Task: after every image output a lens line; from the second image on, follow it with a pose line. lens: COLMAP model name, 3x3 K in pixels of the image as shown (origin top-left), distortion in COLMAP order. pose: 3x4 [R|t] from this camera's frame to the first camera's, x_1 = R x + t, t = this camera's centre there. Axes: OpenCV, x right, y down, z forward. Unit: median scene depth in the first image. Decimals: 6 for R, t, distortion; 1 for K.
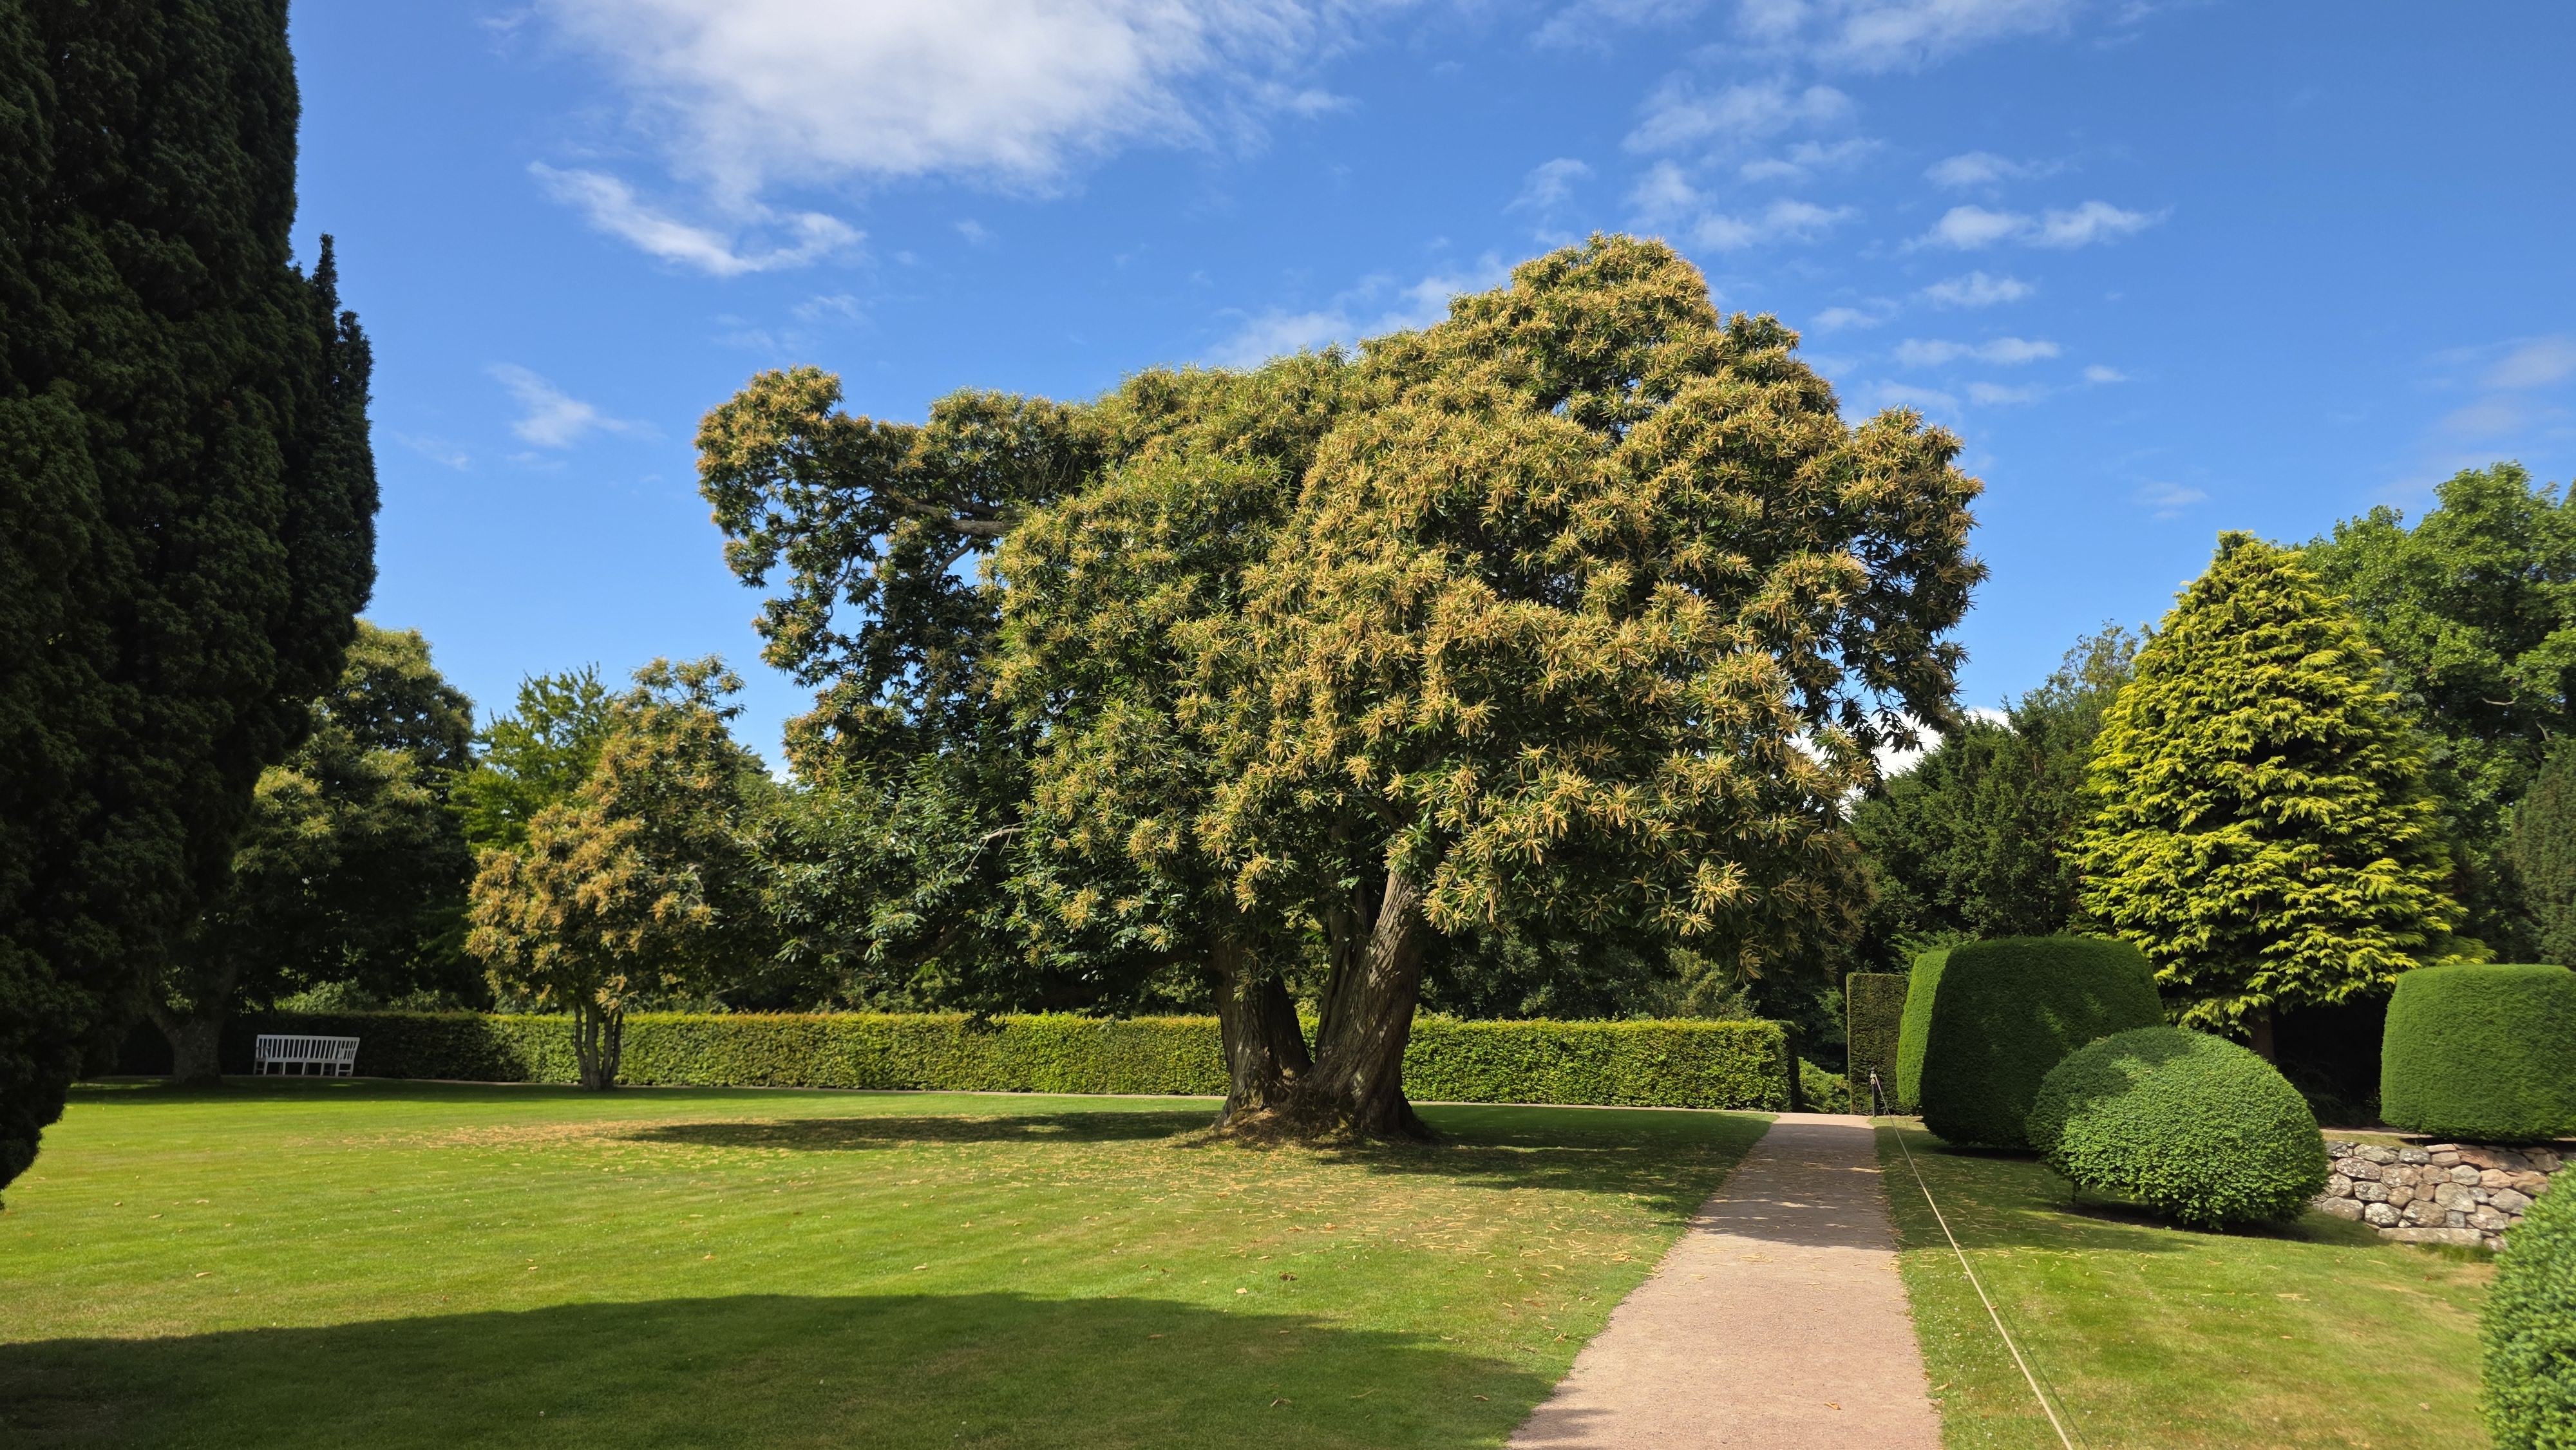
lens RADIAL K [[1732.9, 0, 1266.7], [0, 1732.9, 709.4], [0, 0, 1]] dist [0.052851, -0.043908]
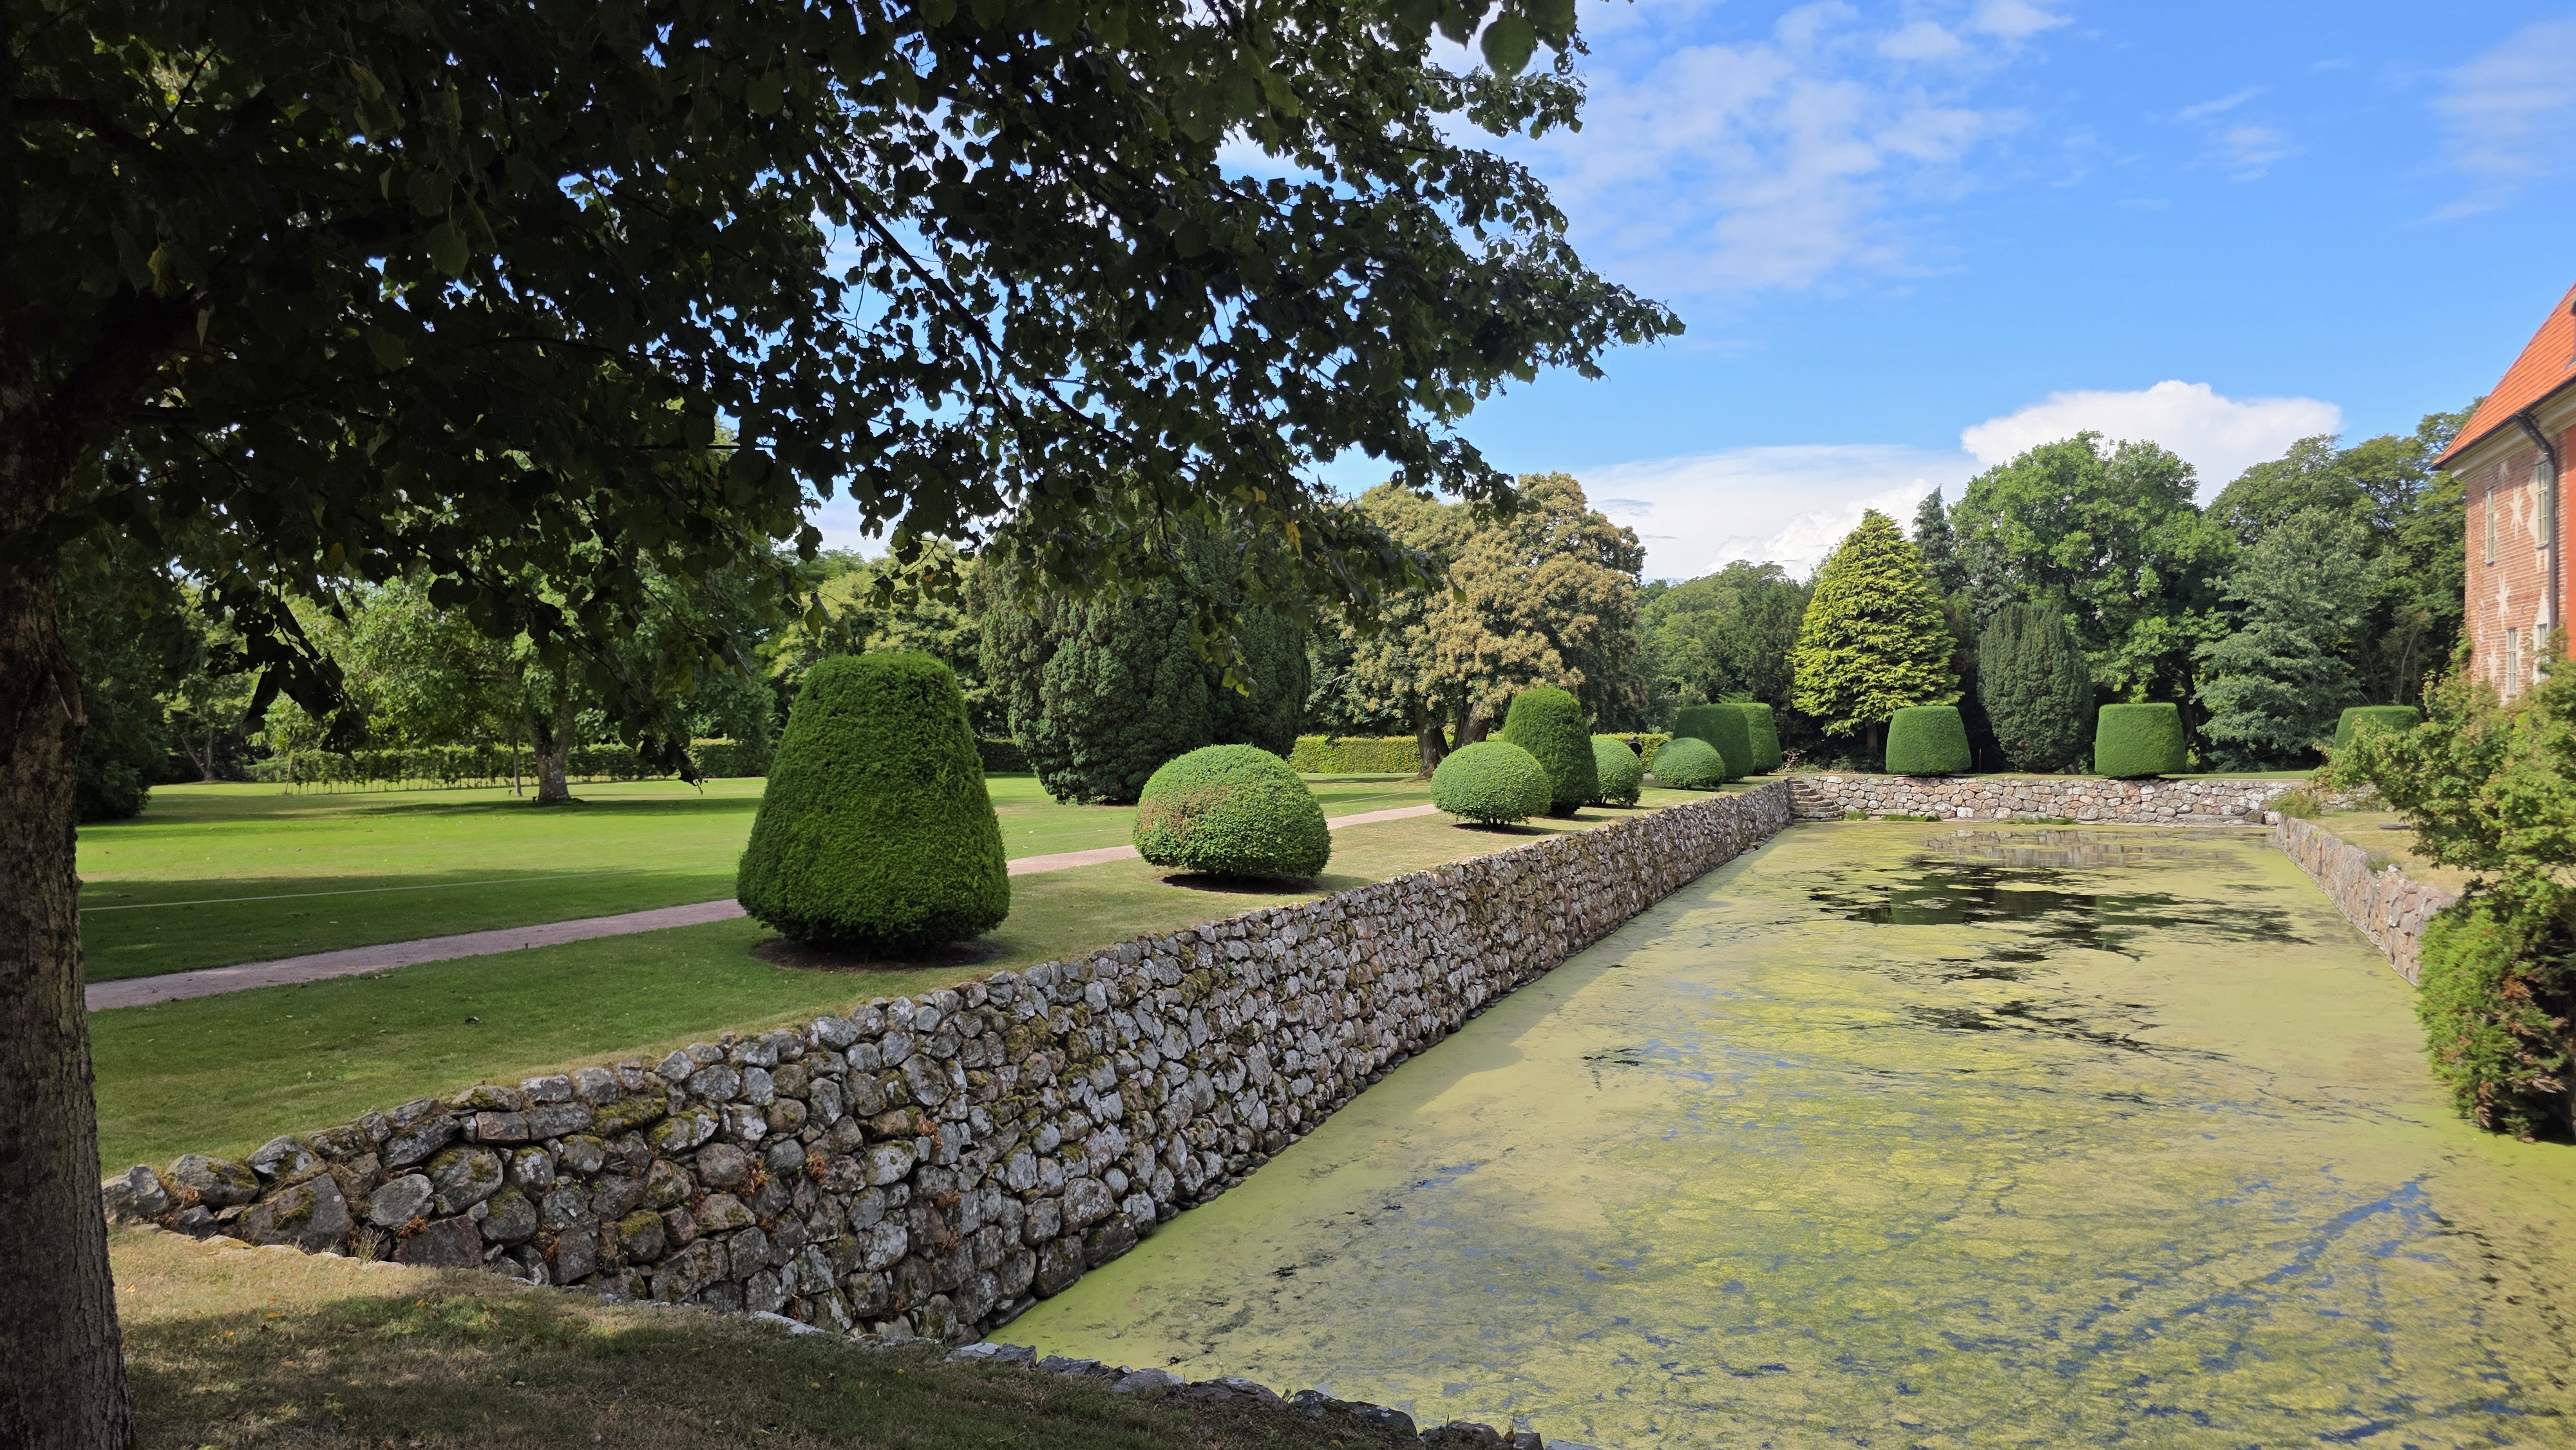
lens RADIAL K [[1732.9, 0, 1292.7], [0, 1732.9, 719.0], [0, 0, 1]] dist [0.052851, -0.043908]
pose [[0.997539, -0.019529, -0.067345, -0.039421], [0.030590, 0.985422, 0.167354, -0.336727], [0.063095, -0.169002, 0.983594, -1.802723]]
